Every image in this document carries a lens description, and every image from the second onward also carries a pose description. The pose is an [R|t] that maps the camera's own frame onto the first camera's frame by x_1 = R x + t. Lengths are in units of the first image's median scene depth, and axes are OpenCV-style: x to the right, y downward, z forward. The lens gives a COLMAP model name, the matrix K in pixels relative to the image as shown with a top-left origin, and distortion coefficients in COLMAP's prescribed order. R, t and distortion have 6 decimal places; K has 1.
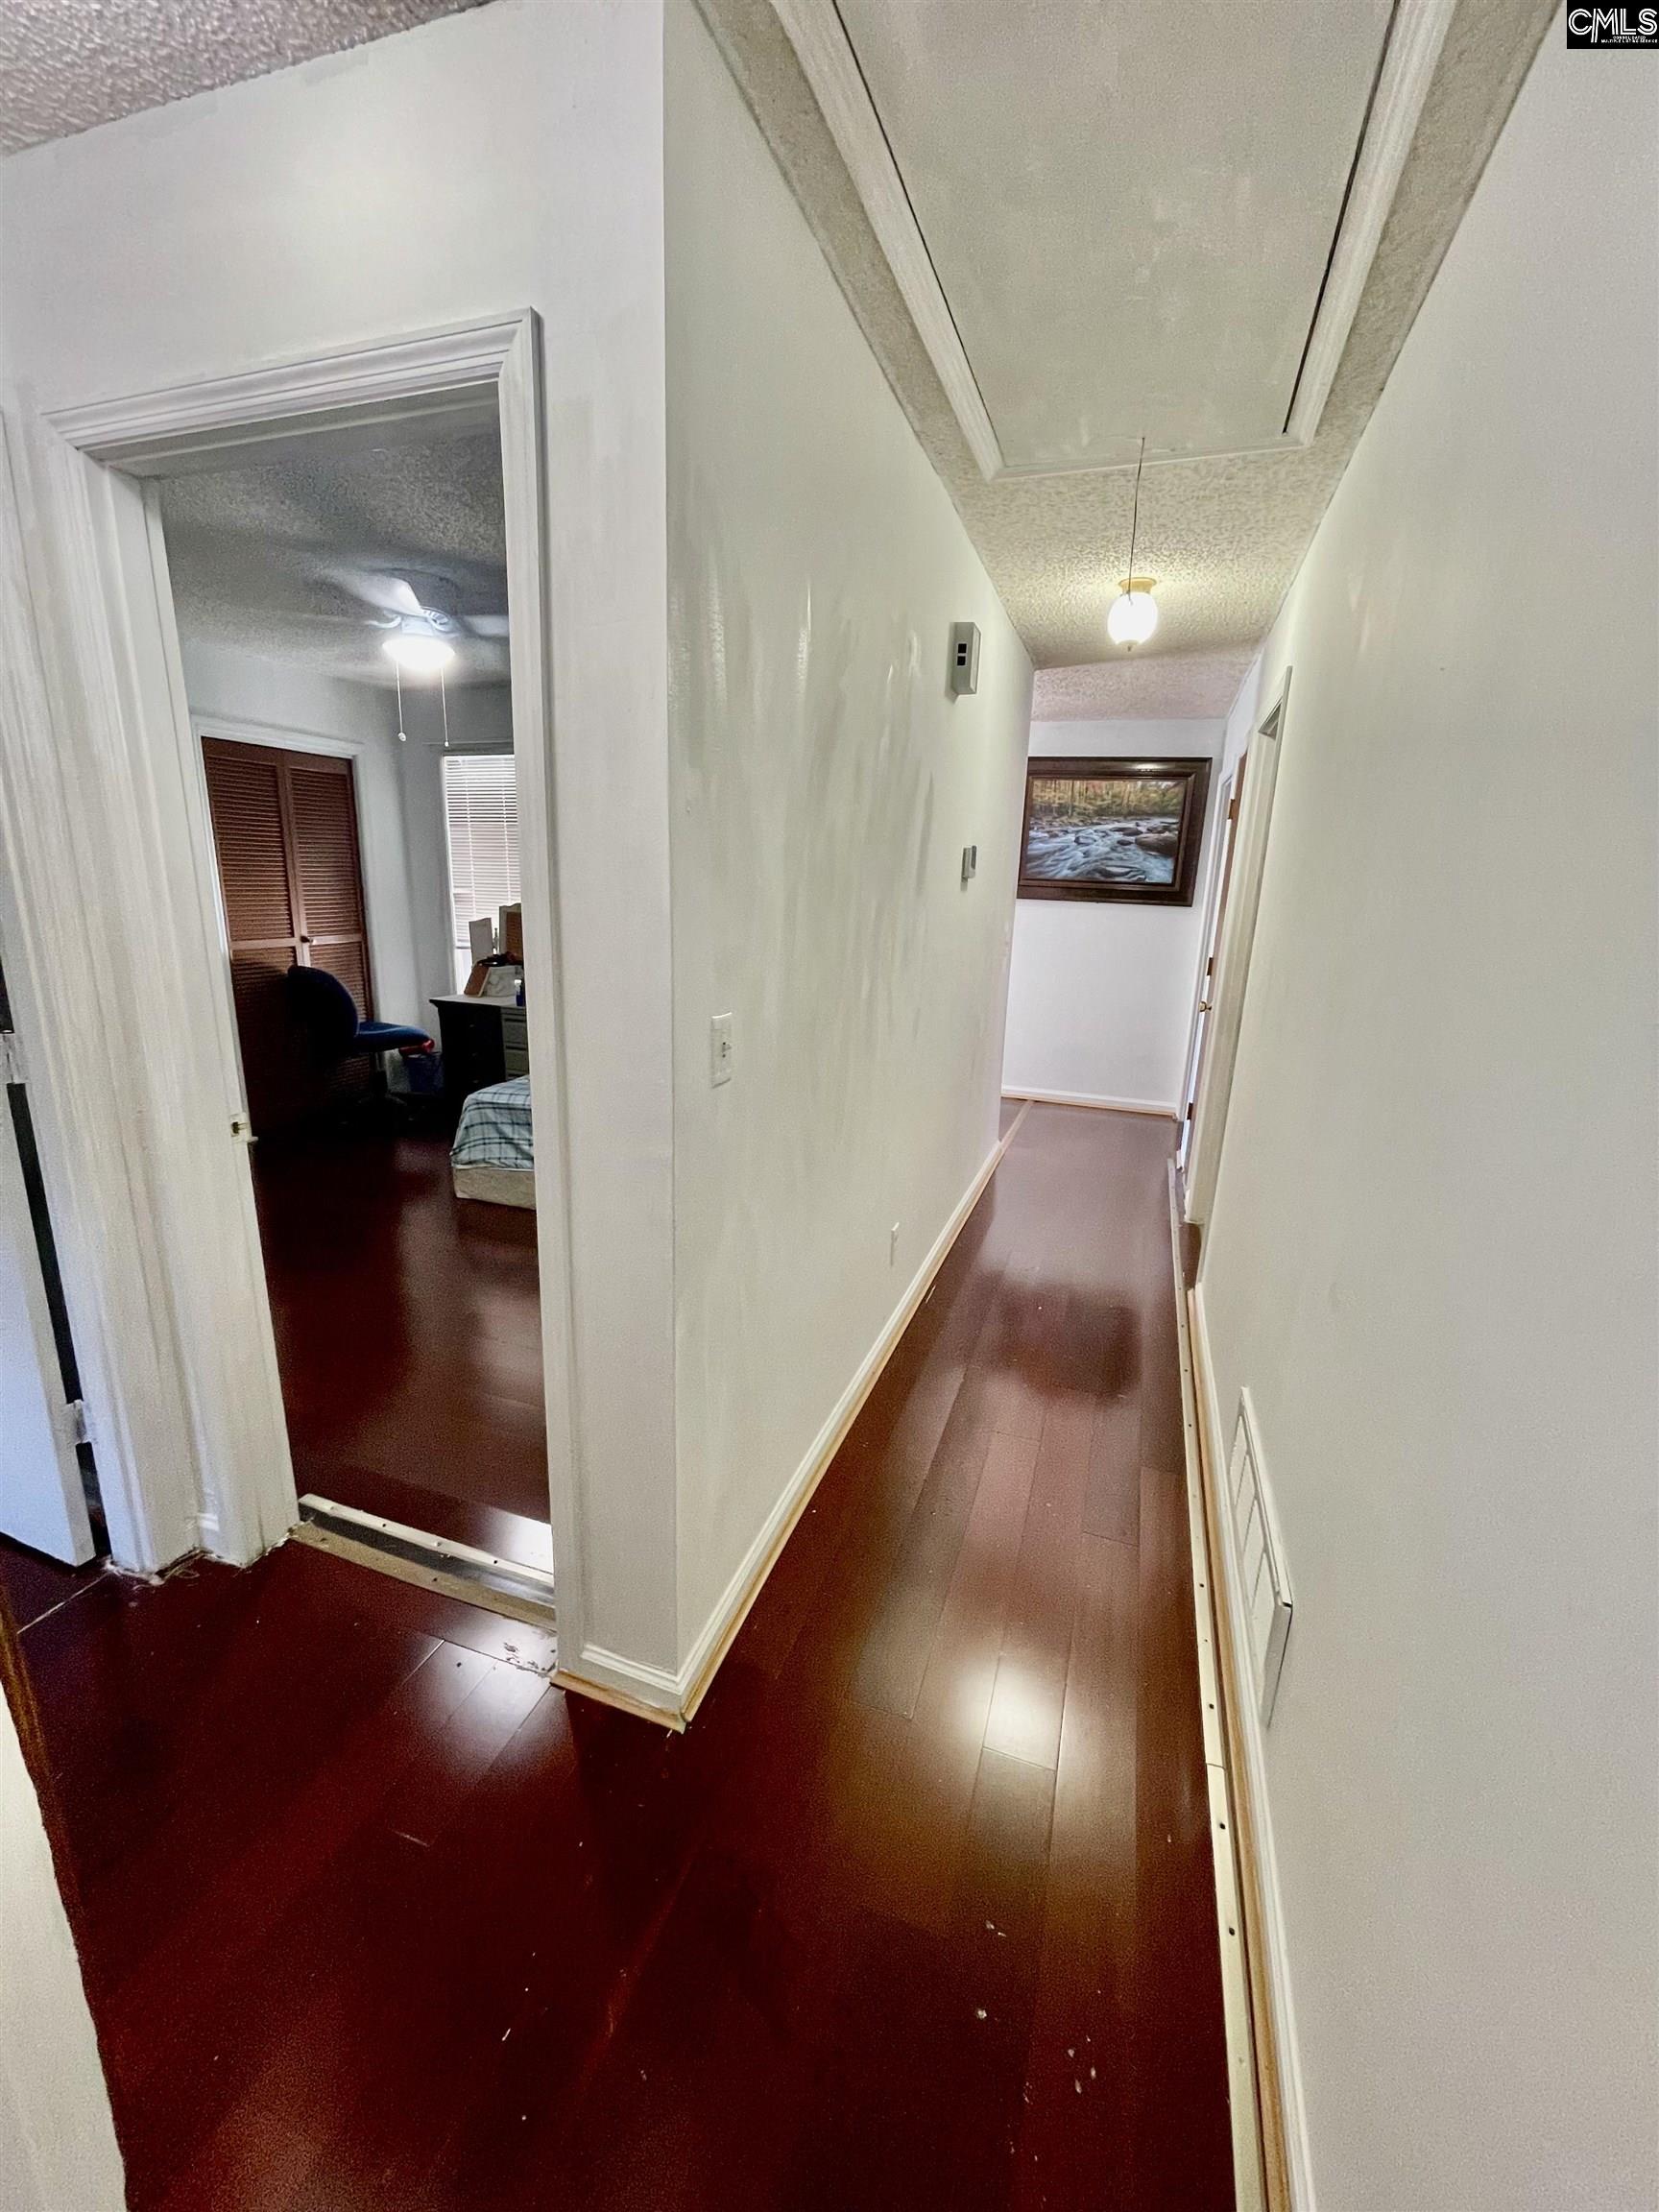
lens RADIAL K [[894.6, 0, 831.6], [0, 894.6, 1095.1], [0, 0, 1]] dist [-0.002568, 0.000338]
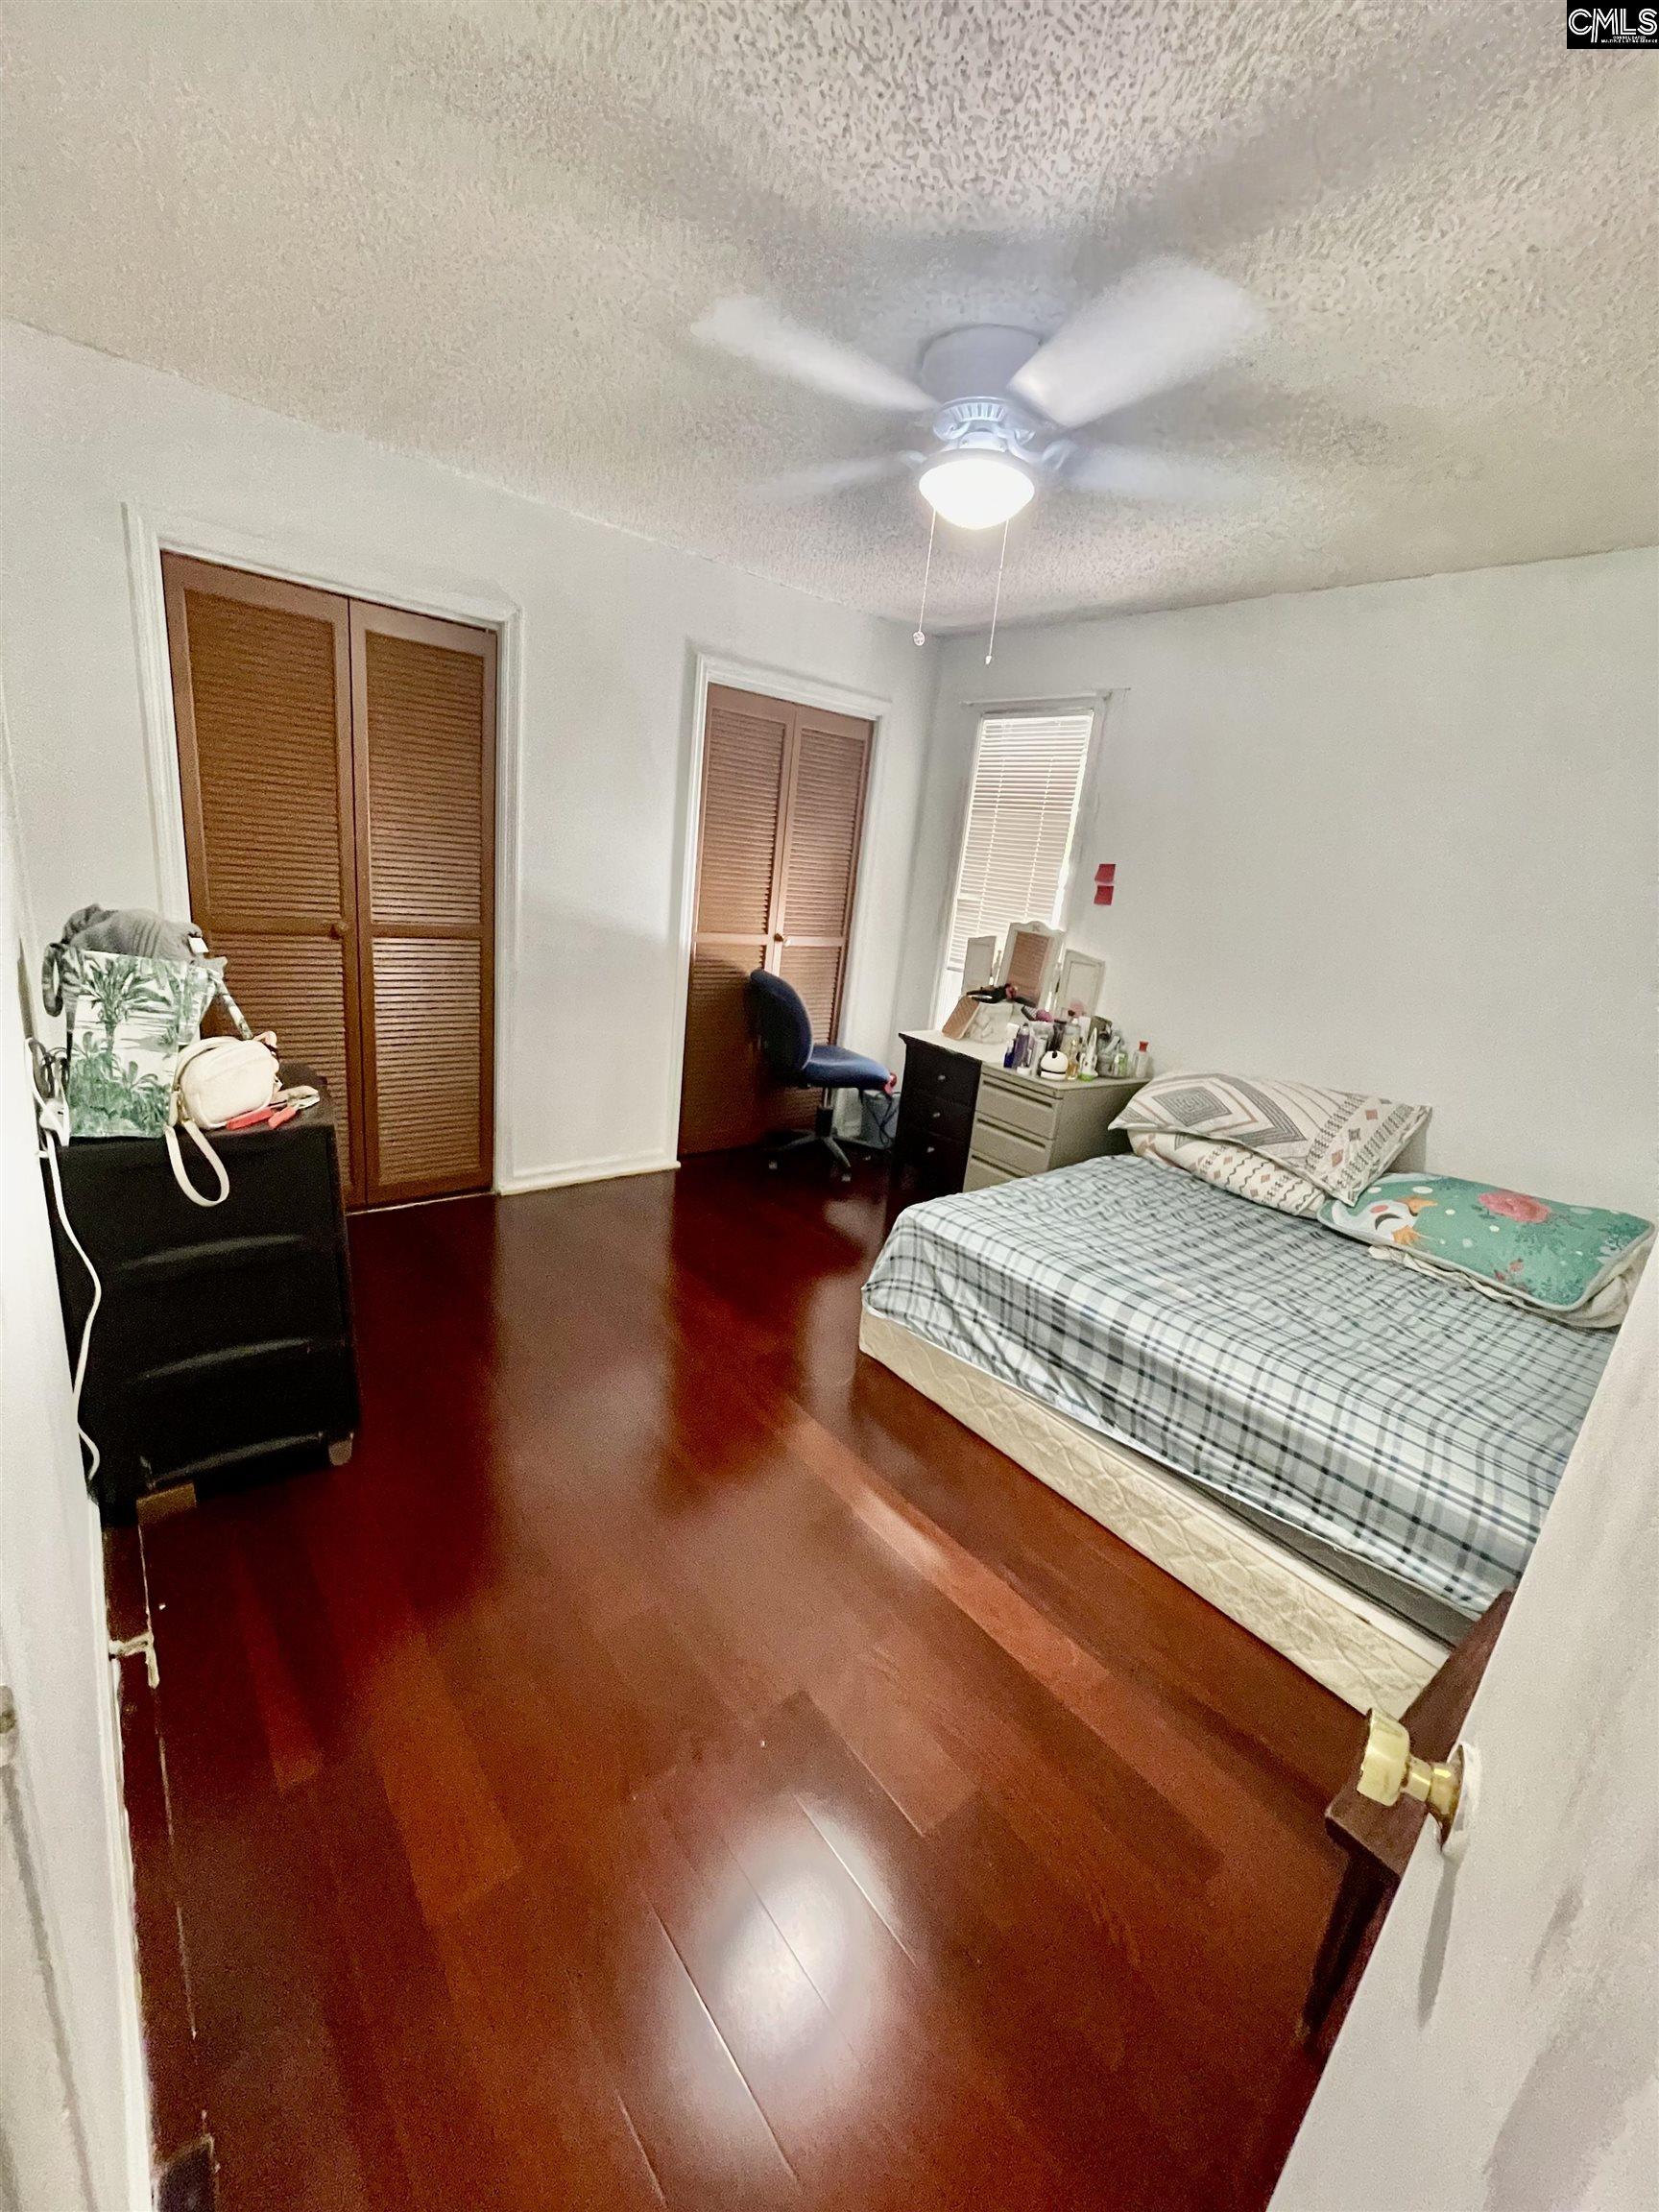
lens RADIAL K [[894.6, 0, 840.8], [0, 894.6, 1107.7], [0, 0, 1]] dist [-0.002568, 0.000338]
pose [[0.856851, 0.206888, -0.472233, -0.117304], [-0.202849, 0.977362, 0.060124, -0.081953], [0.473981, 0.044275, 0.879421, 0.306017]]
